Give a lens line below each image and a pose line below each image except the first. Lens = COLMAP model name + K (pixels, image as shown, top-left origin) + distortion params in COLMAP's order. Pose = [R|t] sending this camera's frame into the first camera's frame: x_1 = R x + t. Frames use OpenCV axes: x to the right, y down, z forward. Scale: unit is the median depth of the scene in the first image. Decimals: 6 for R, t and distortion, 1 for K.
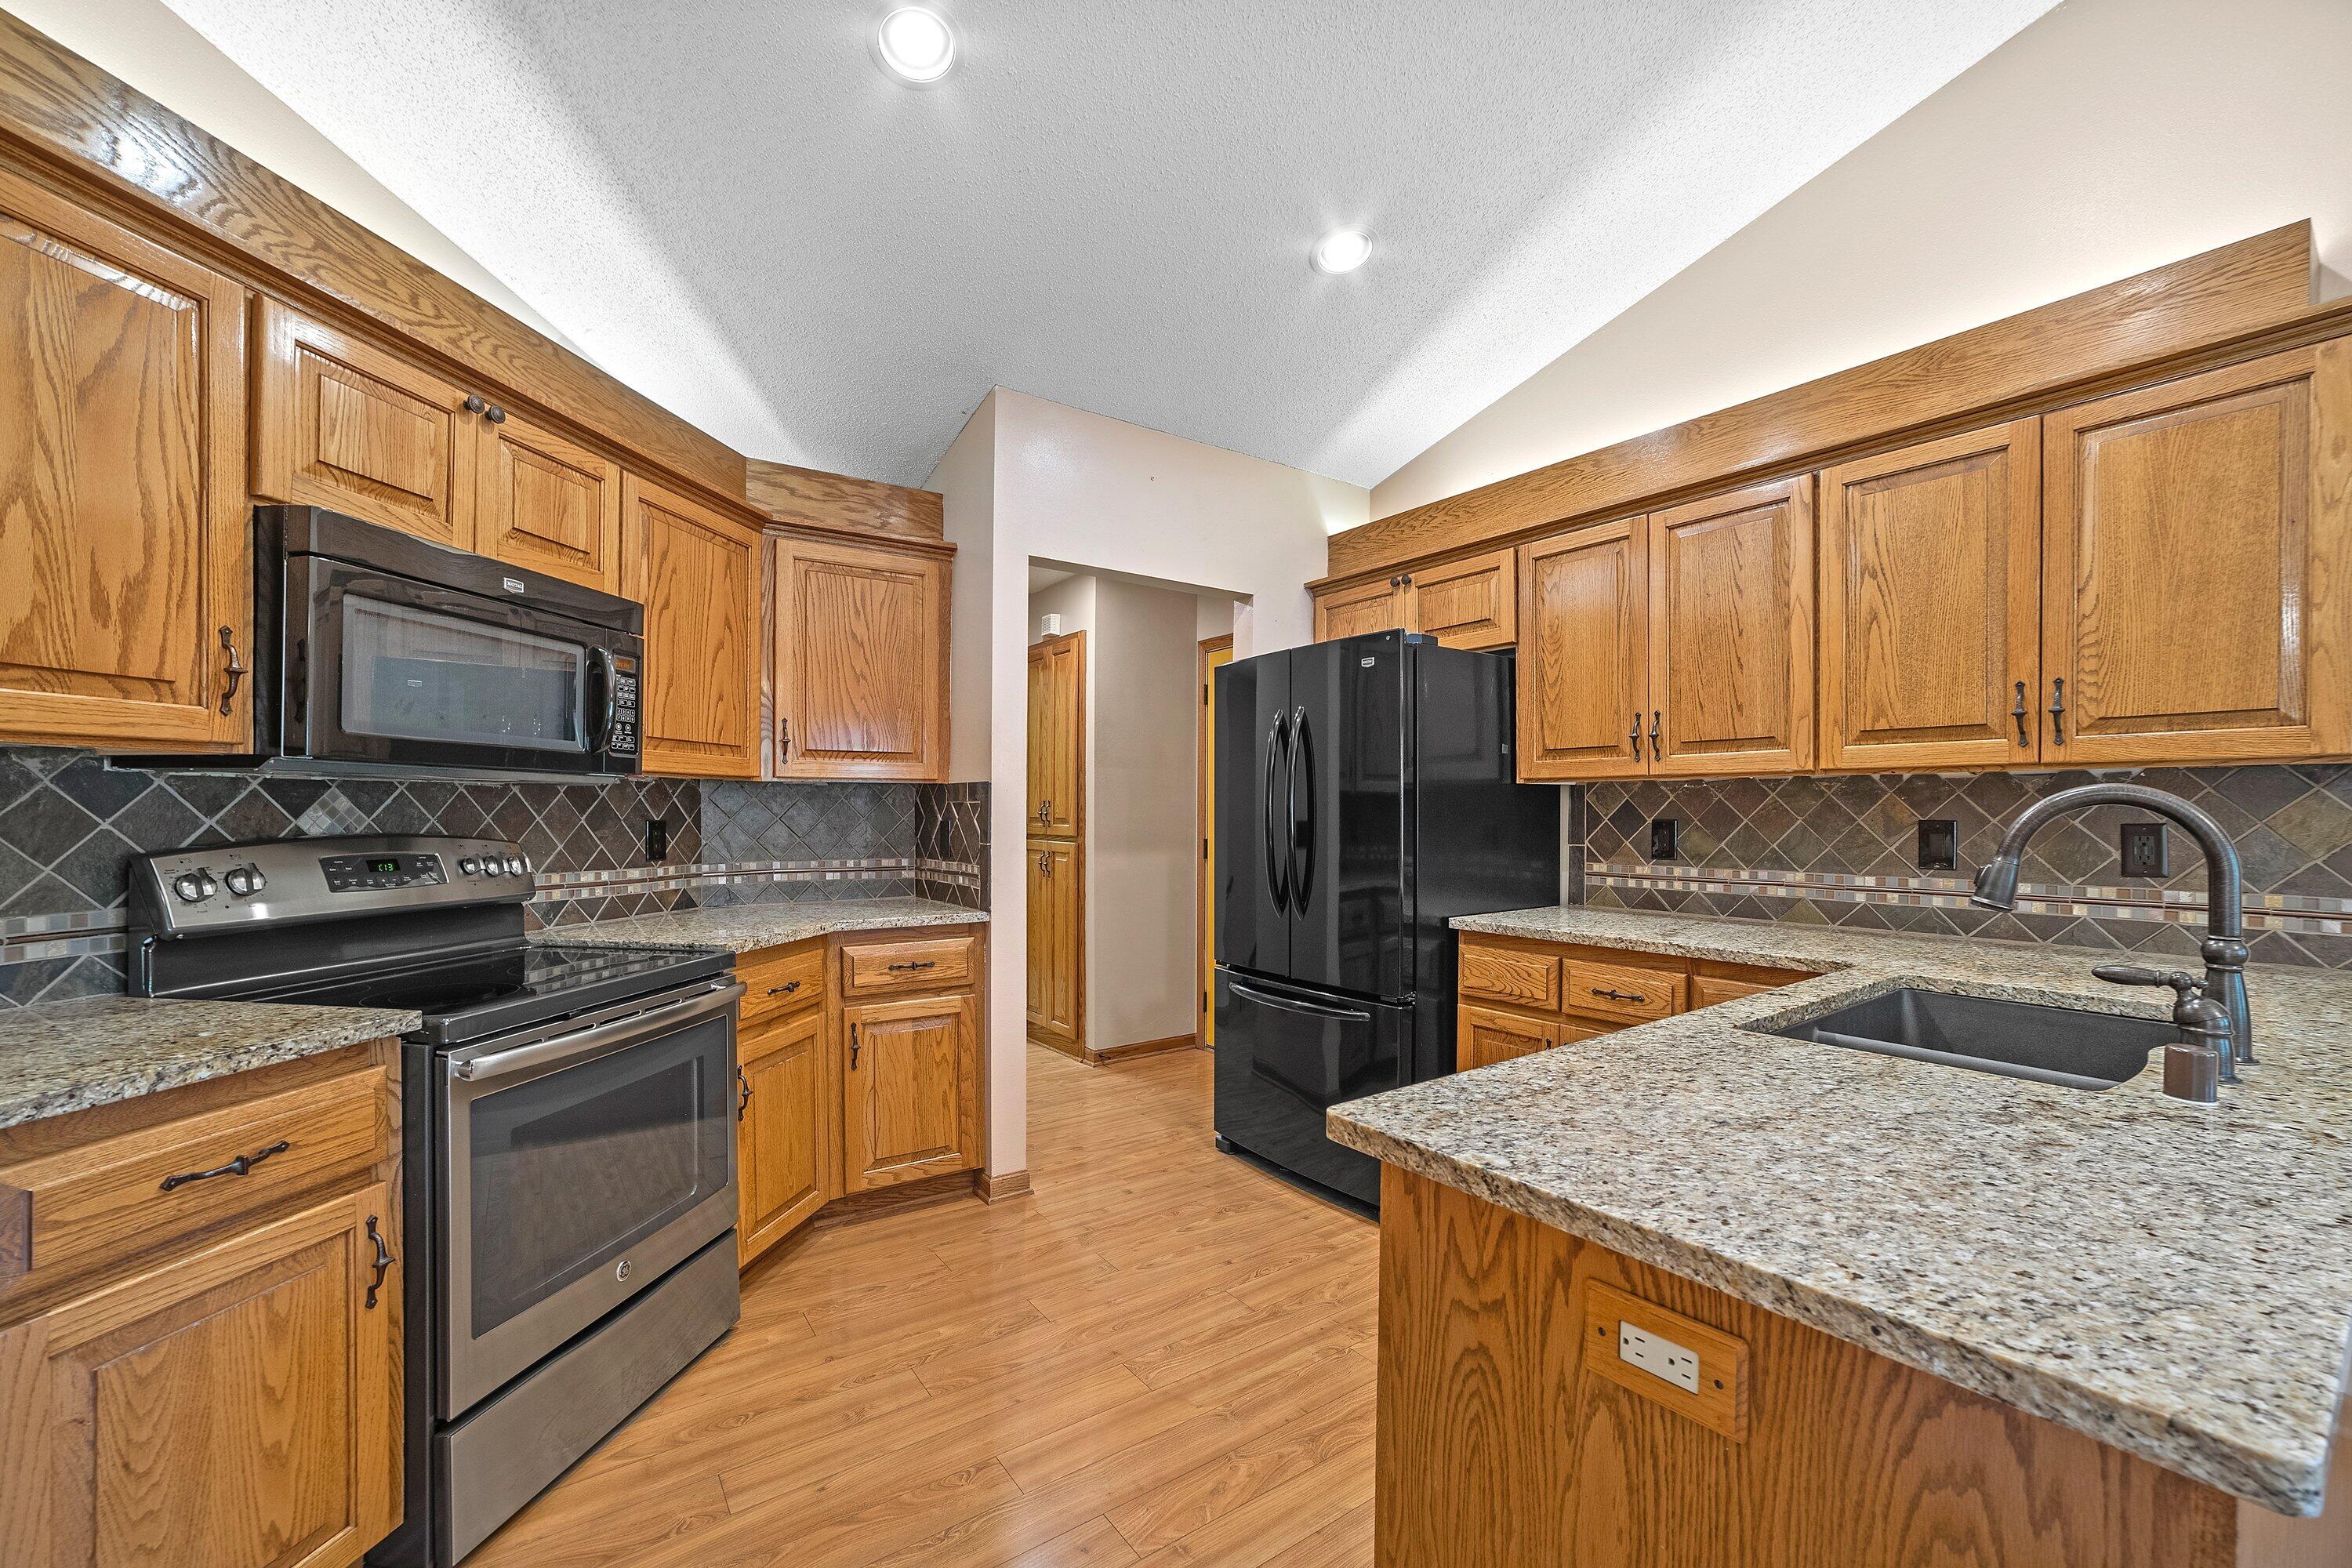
lens RADIAL K [[963.1, 0, 1204.0], [0, 963.1, 808.3], [0, 0, 1]] dist [-0.047110, 0.013898]
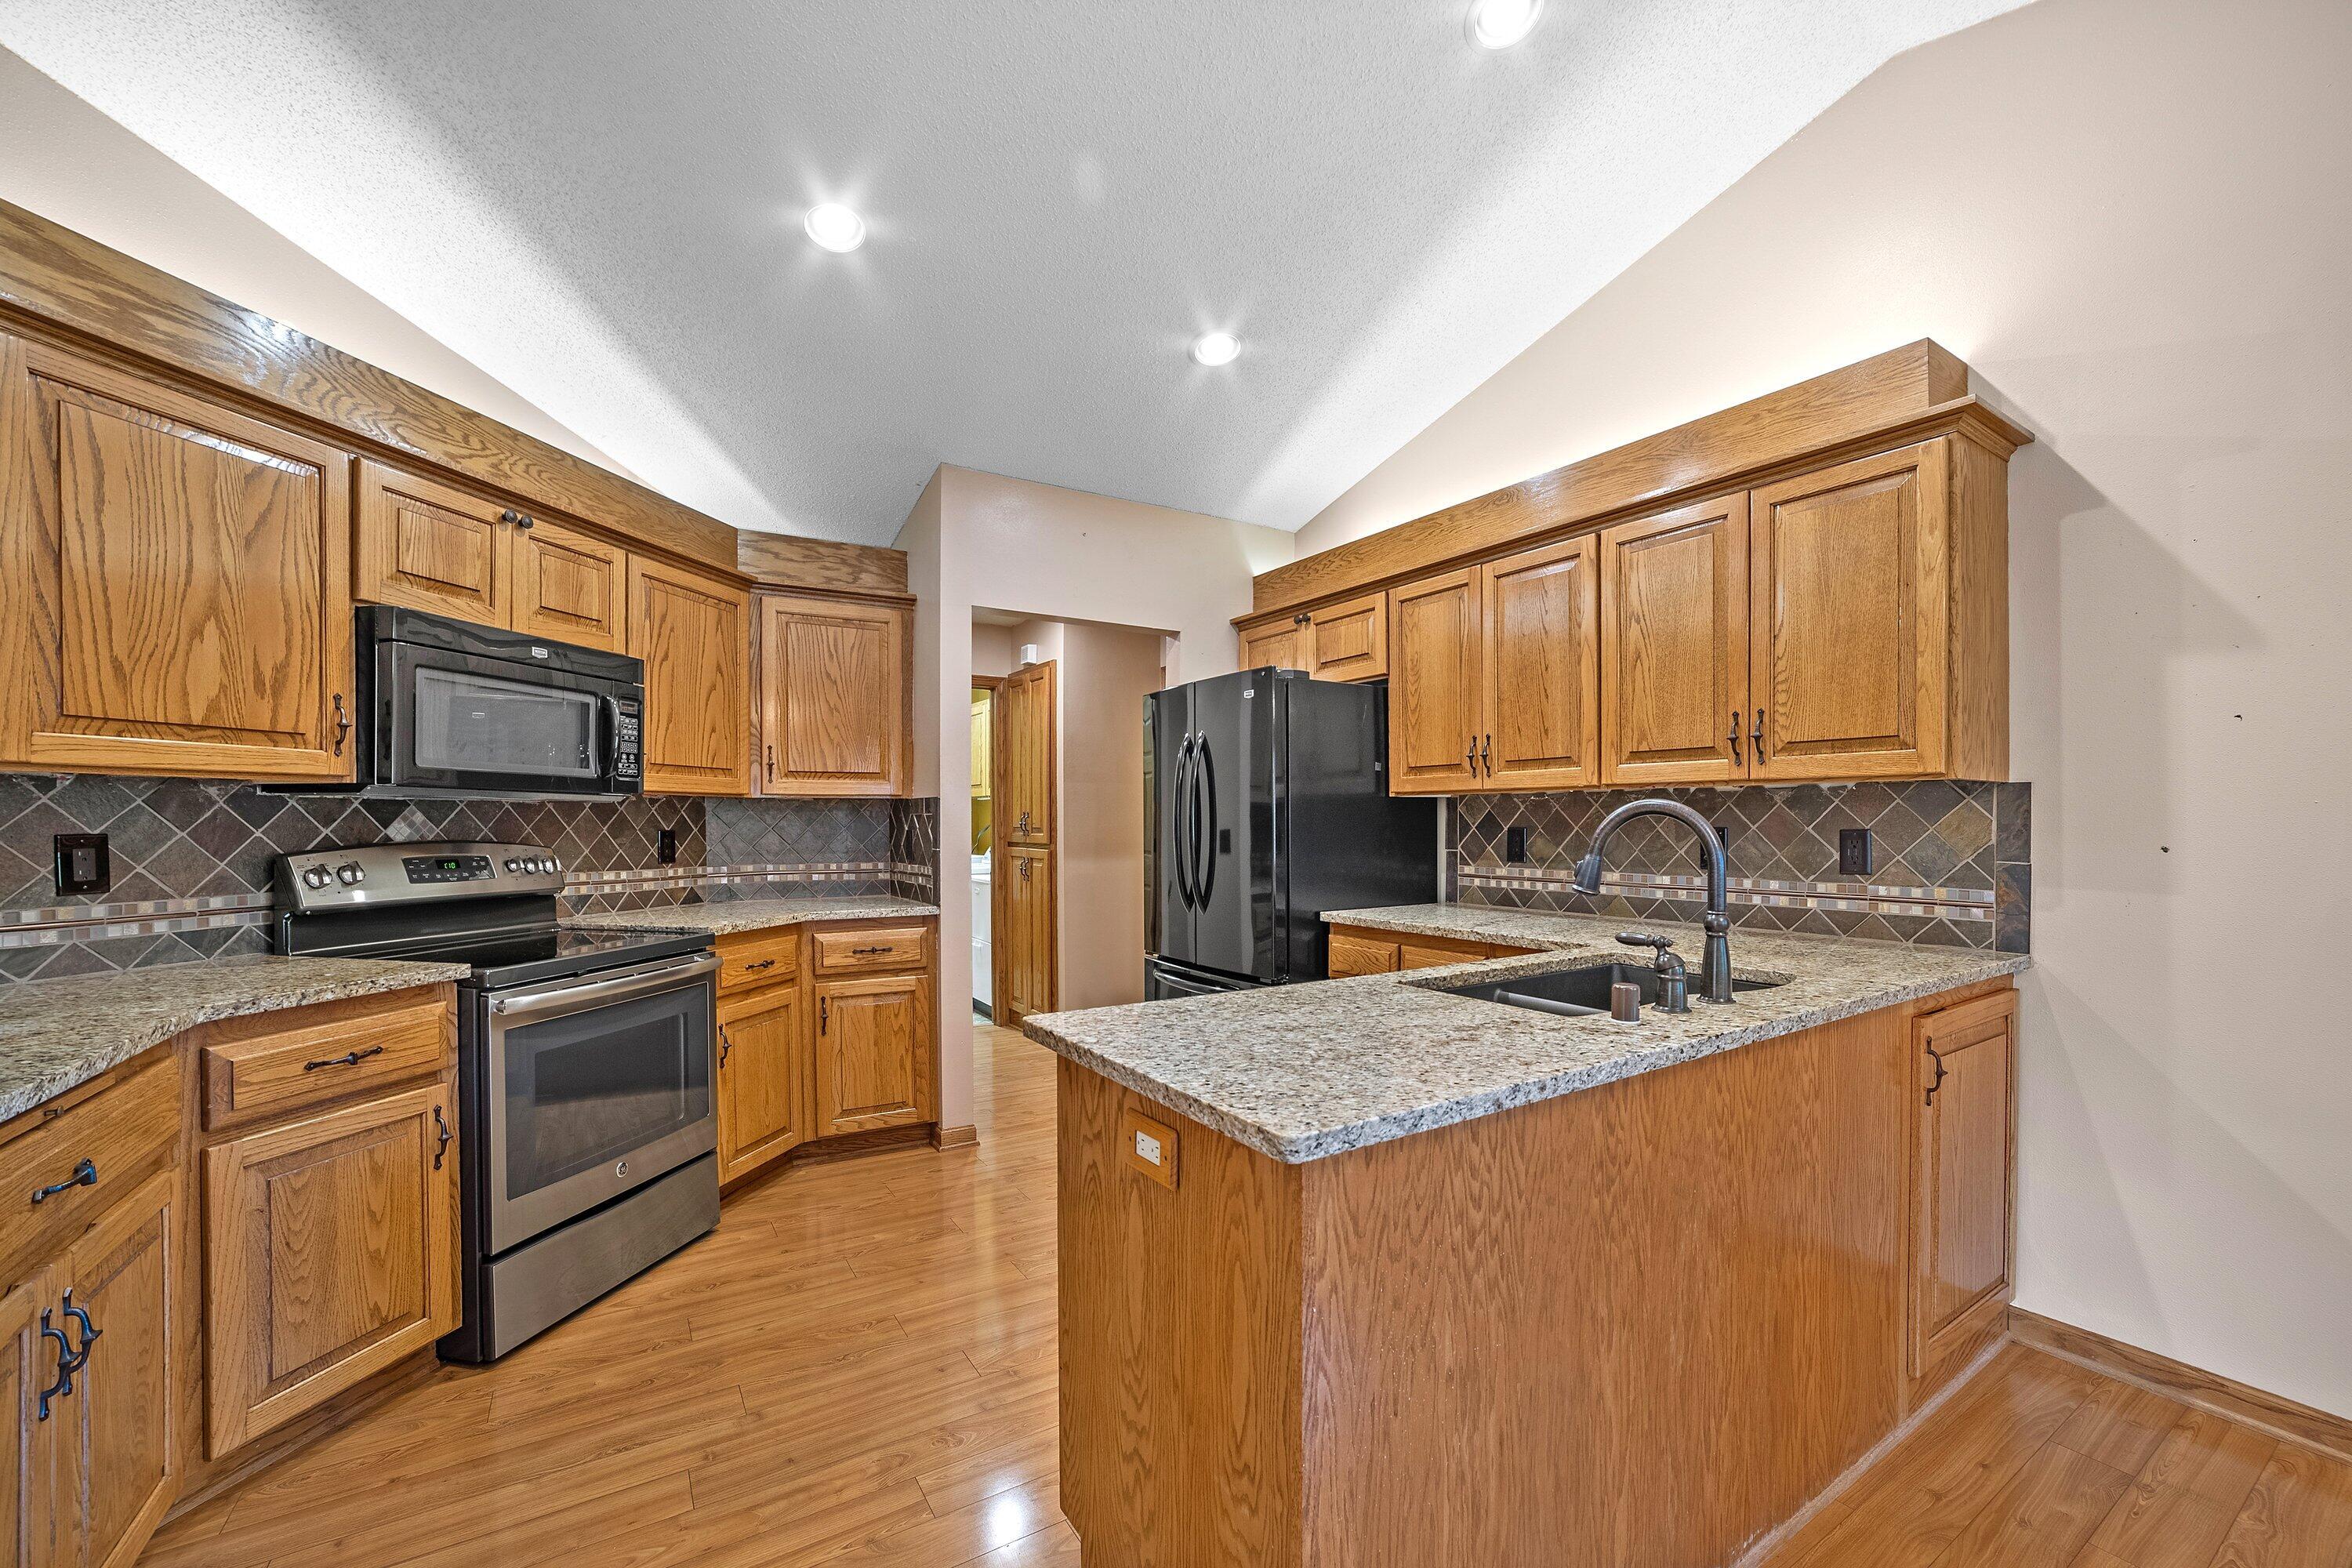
lens RADIAL K [[976.1, 0, 1211.7], [0, 976.1, 826.0], [0, 0, 1]] dist [-0.056004, 0.017558]
pose [[0.998495, -0.002733, -0.054768, 0.245651], [0.003152, 0.999966, 0.007581, 0.000331], [0.054745, -0.007742, 0.998470, -0.249551]]
